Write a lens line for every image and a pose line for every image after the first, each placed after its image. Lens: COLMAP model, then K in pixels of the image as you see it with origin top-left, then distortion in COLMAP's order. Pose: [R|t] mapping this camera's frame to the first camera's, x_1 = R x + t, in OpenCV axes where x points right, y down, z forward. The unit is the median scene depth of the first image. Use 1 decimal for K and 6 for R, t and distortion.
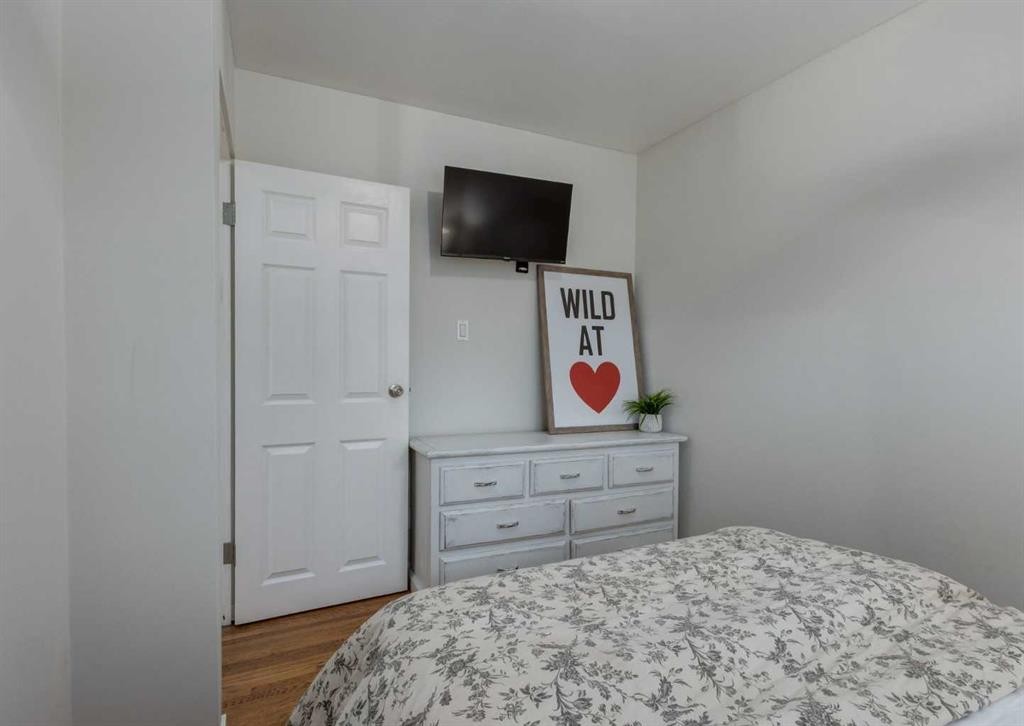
lens RADIAL K [[507.5, 0, 511.9], [0, 507.5, 353.9], [0, 0, 1]] dist [0.004118, 0.000246]
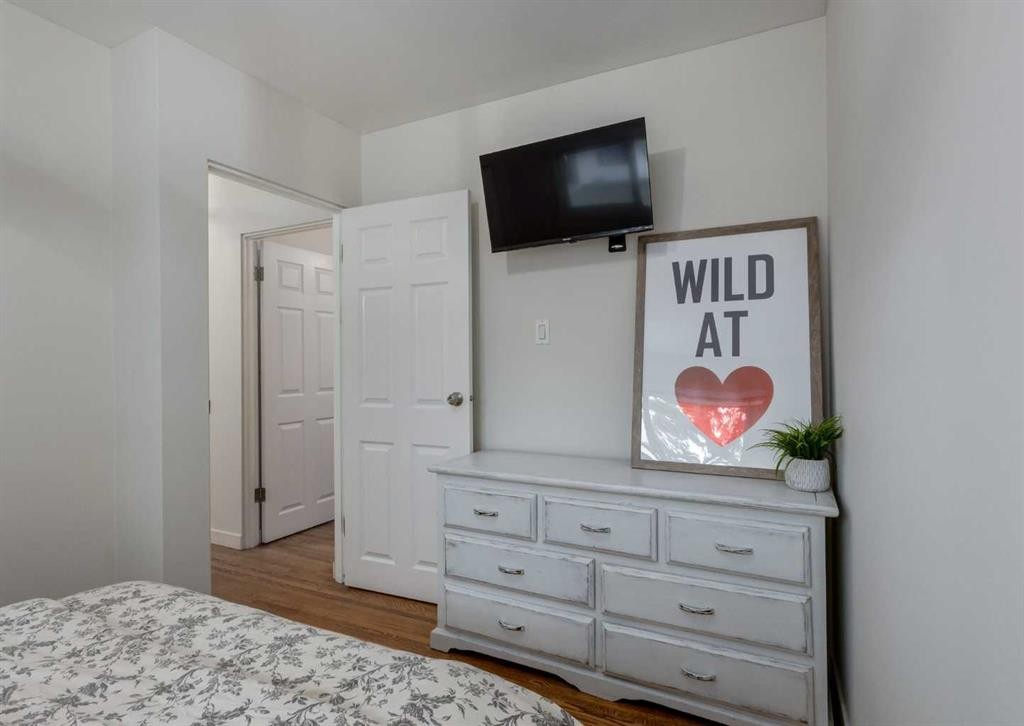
lens RADIAL K [[518.7, 0, 513.9], [0, 518.7, 343.0], [0, 0, 1]] dist [-0.000077, 0.000049]
pose [[0.639081, -0.042498, -0.767965, 0.515977], [0.024626, 0.999091, -0.034795, 0.001983], [0.768745, 0.003325, 0.639546, 0.375188]]
